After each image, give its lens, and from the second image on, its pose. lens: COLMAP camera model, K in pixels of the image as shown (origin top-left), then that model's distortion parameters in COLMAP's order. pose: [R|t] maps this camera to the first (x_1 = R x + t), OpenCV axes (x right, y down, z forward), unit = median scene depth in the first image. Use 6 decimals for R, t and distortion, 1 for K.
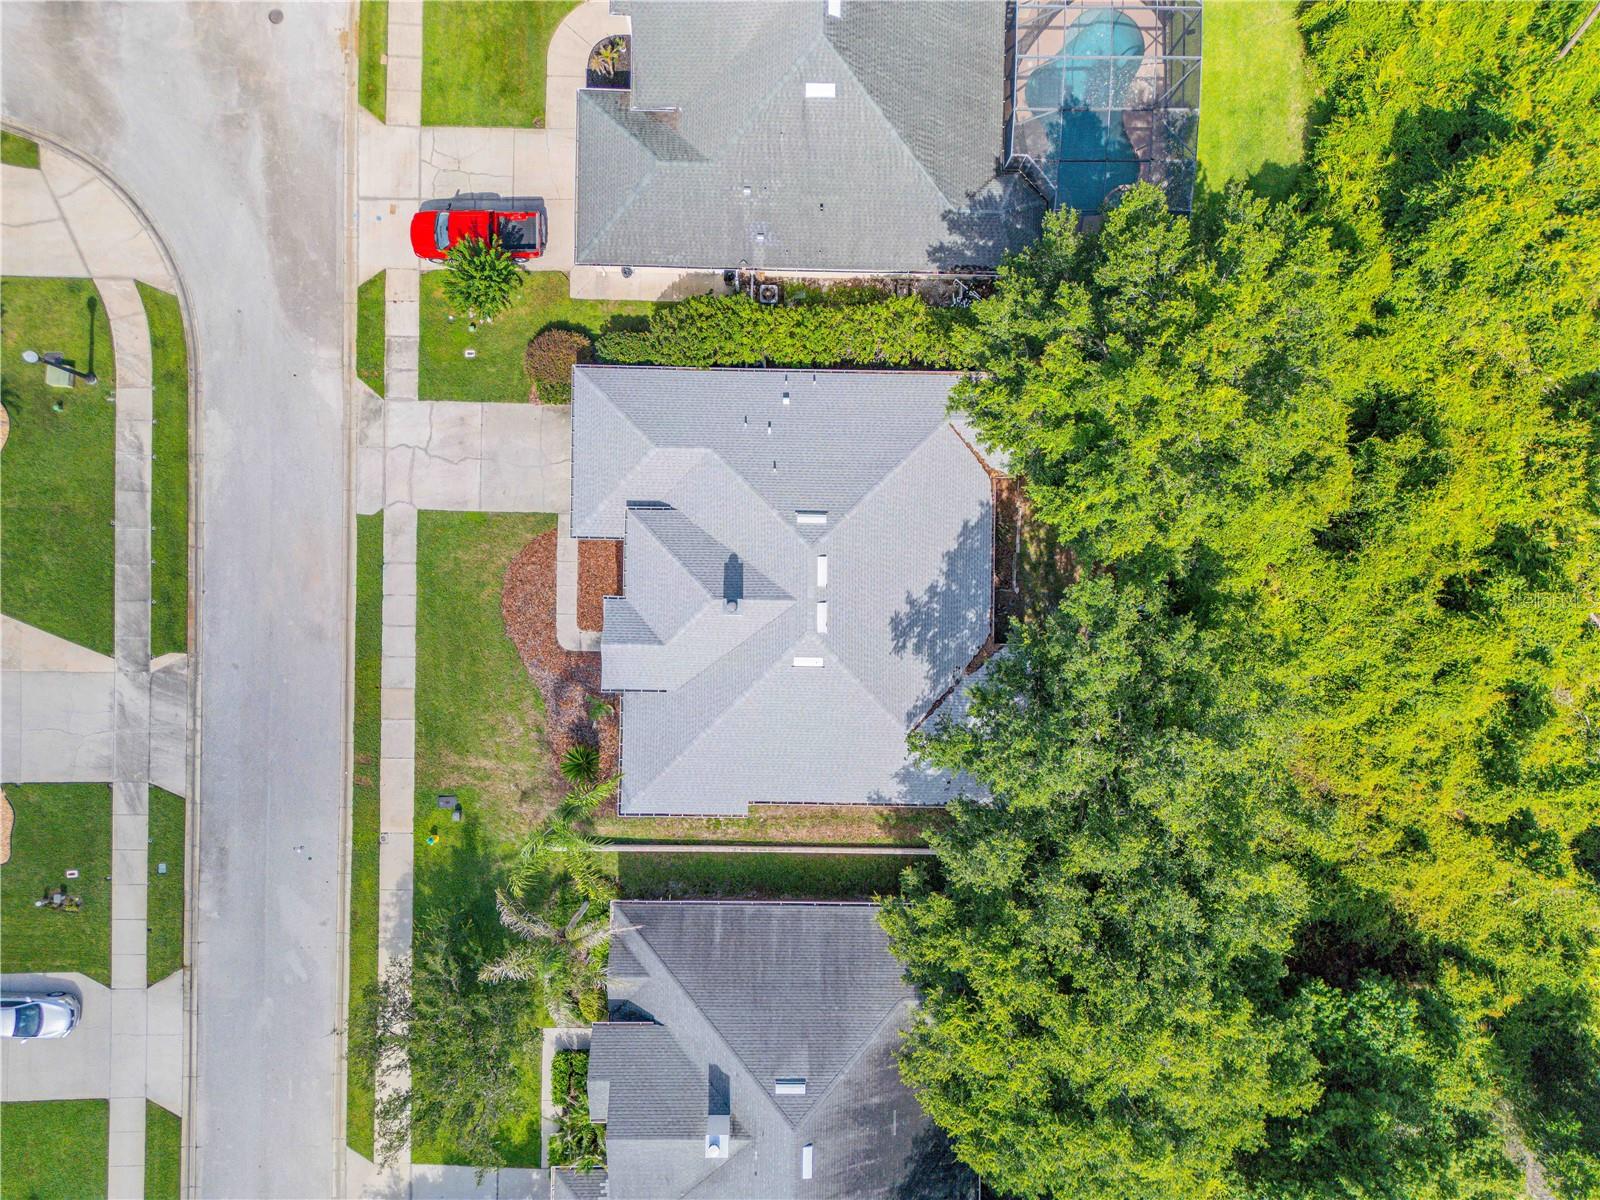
lens RADIAL K [[1117.2, 0, 800.0], [0, 1117.2, 600.0], [0, 0, 1]] dist [0.062441, 0.011749]
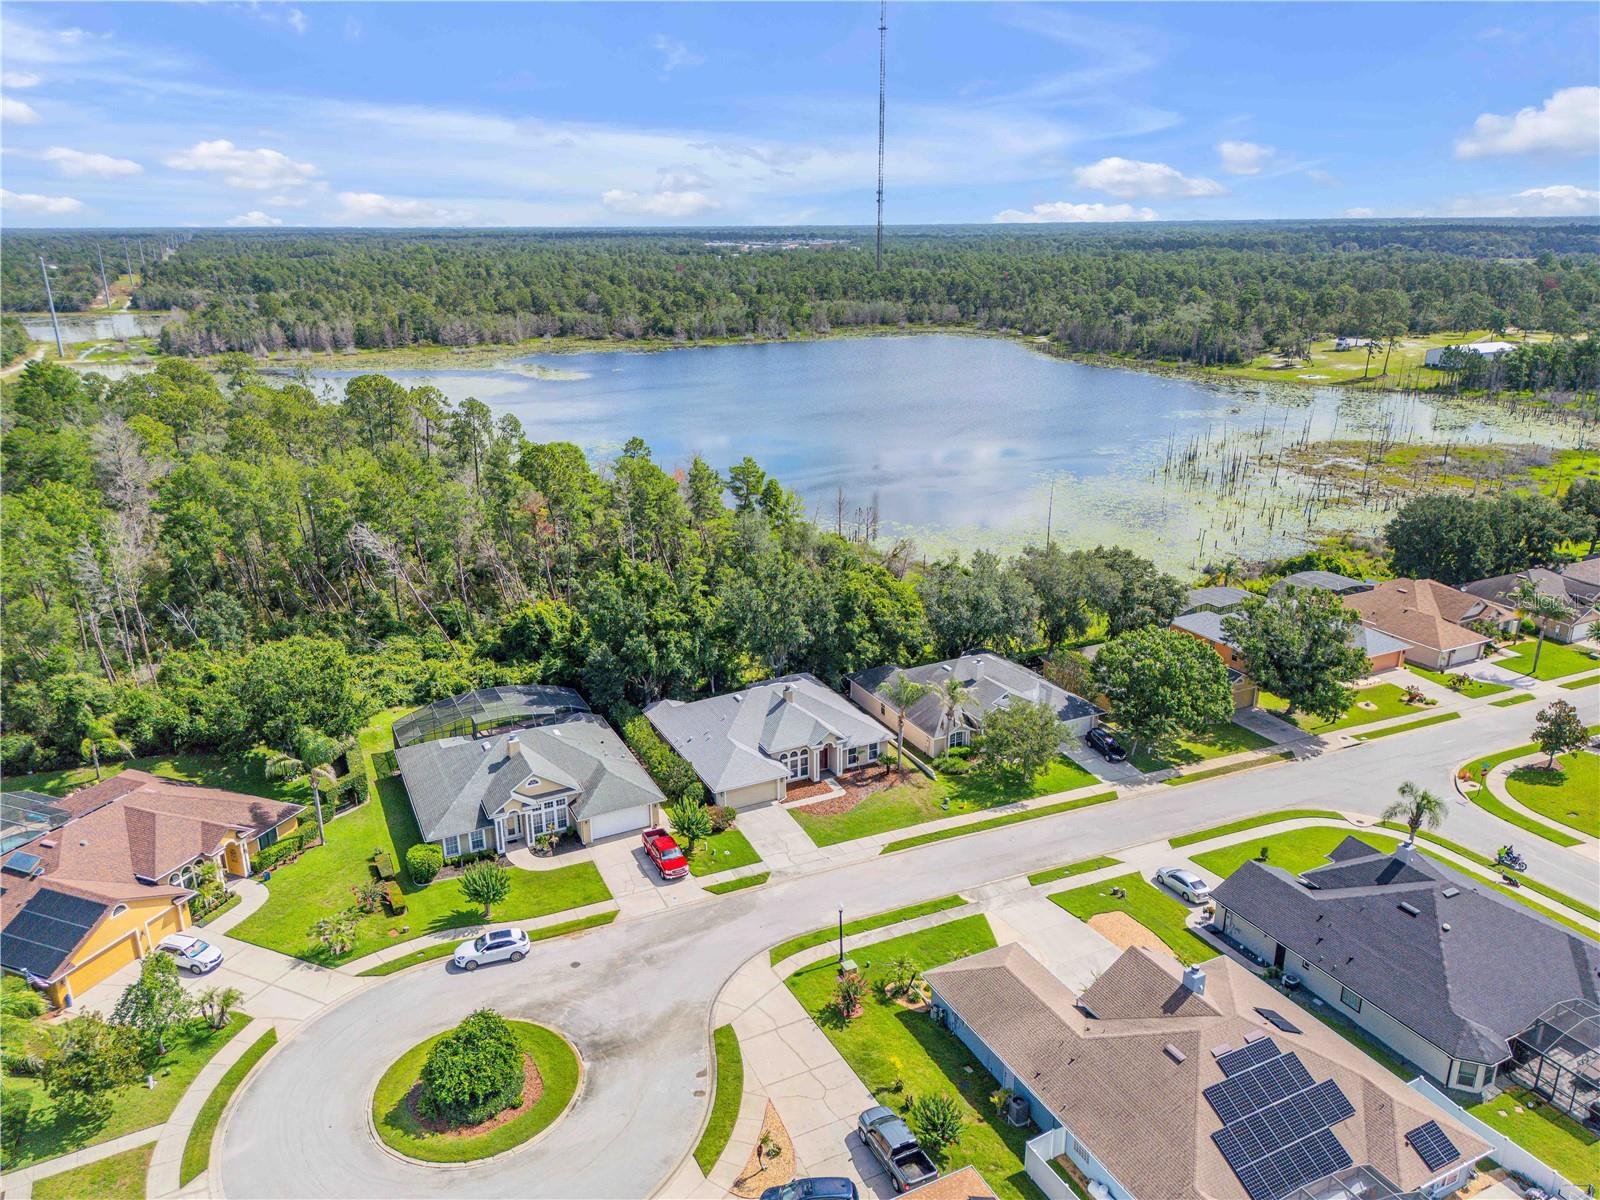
lens RADIAL K [[1122.8, 0, 800.0], [0, 1122.8, 600.0], [0, 0, 1]] dist [0.053414, -0.043890]
pose [[-0.453512, -0.276854, 0.847159, -1.739892], [0.891243, -0.144613, 0.429852, -0.822100], [0.003504, 0.949968, 0.312328, 0.062102]]
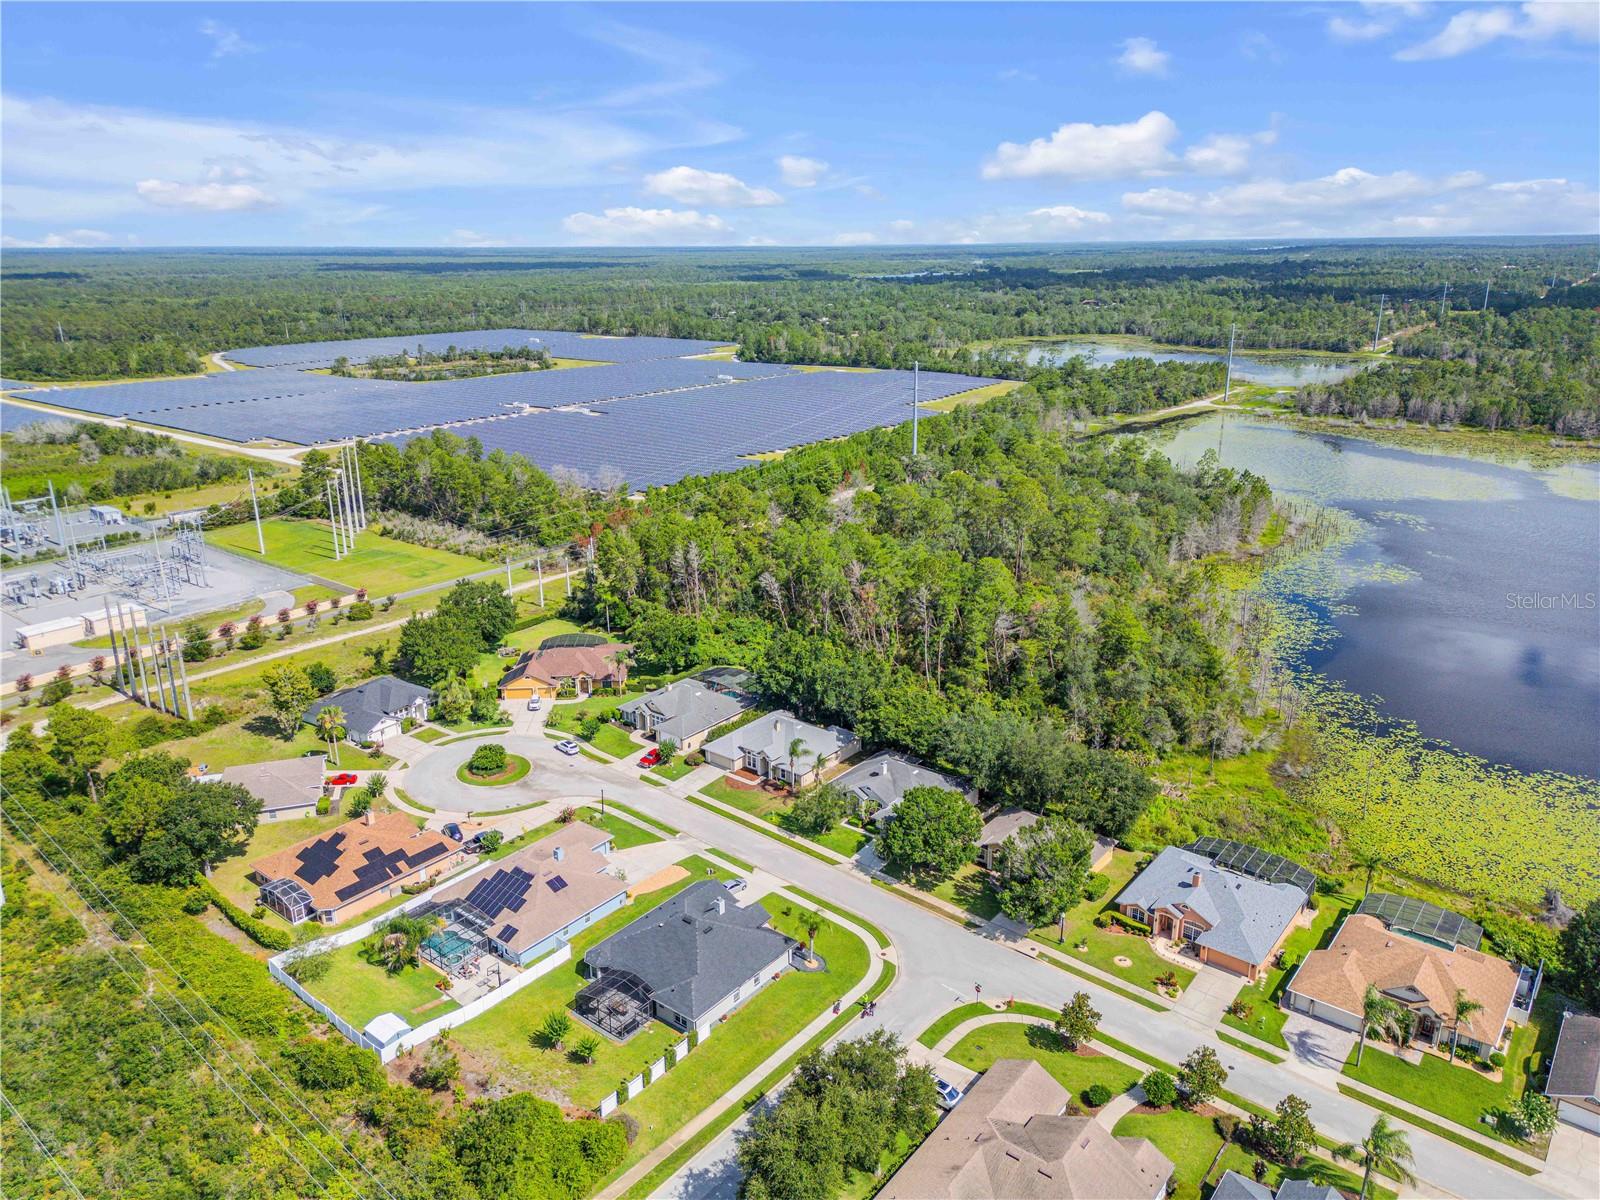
lens RADIAL K [[1111.6, 0, 800.0], [0, 1111.6, 600.0], [0, 0, 1]] dist [0.080069, -0.103178]
pose [[0.613184, -0.242140, 0.751914, -2.572380], [0.789935, 0.184323, -0.584832, 2.061160], [0.003016, 0.952572, 0.304298, -0.597041]]
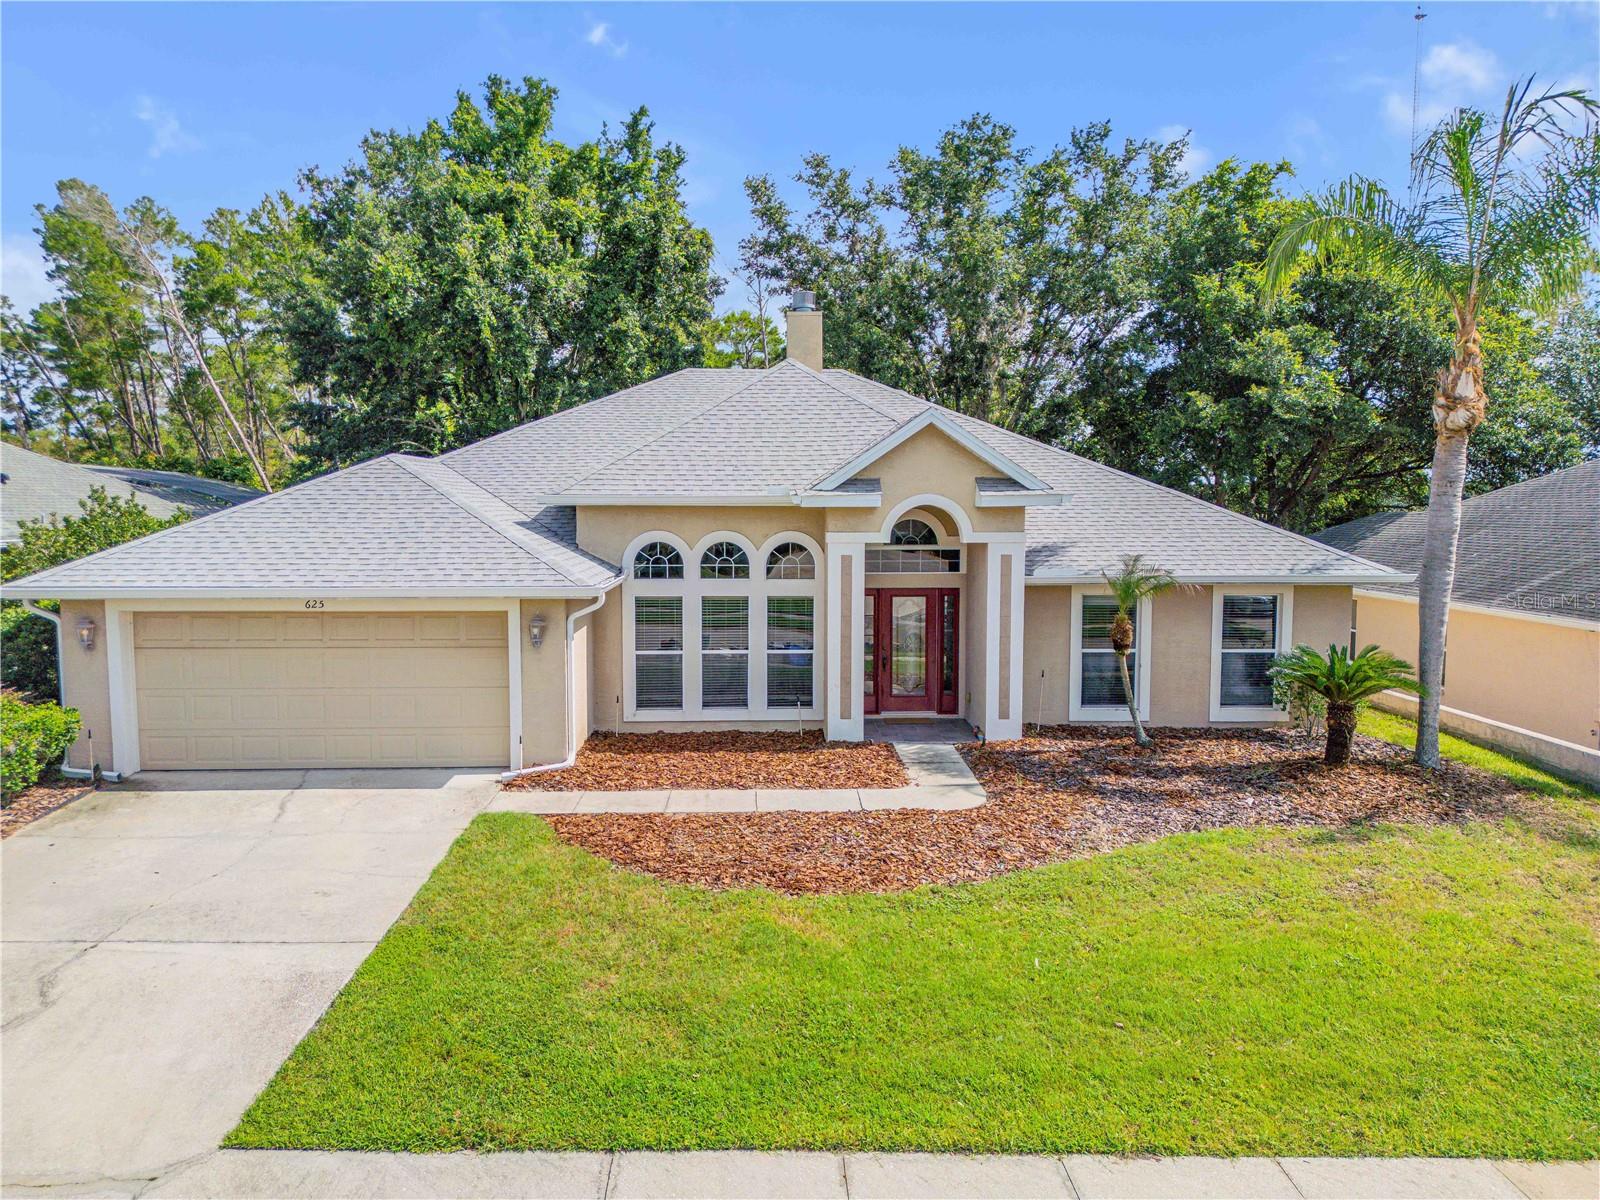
lens RADIAL K [[1131.4, 0, 800.0], [0, 1131.4, 600.0], [0, 0, 1]] dist [0.070997, -0.081044]
pose [[-0.055801, -0.082302, 0.995044, -0.477481], [0.998431, 0.000006, 0.055991, -0.017687], [-0.004614, 0.996607, 0.082173, 0.921461]]
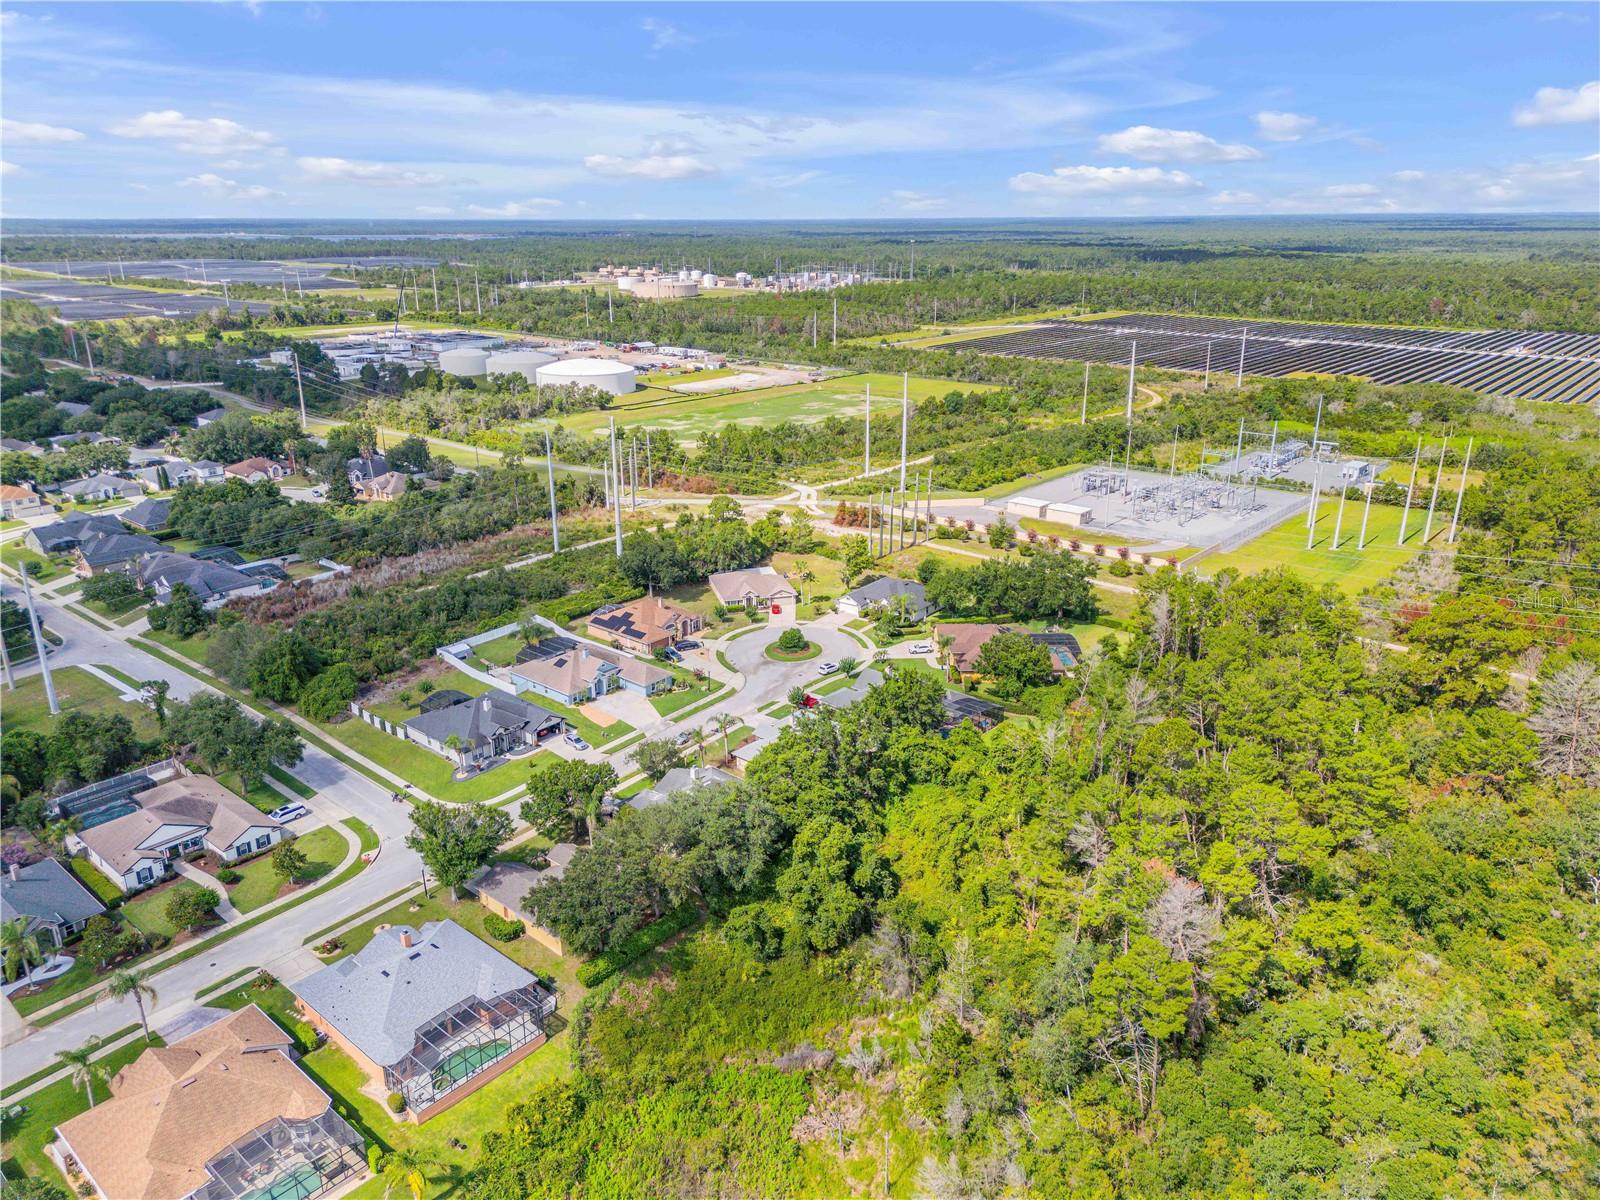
lens RADIAL K [[1122.8, 0, 800.0], [0, 1122.8, 600.0], [0, 0, 1]] dist [0.053414, -0.043890]
pose [[0.770327, 0.209826, -0.602137, 1.953867], [-0.637647, 0.251127, -0.728246, 2.412862], [-0.001592, 0.944938, 0.327244, -0.611994]]
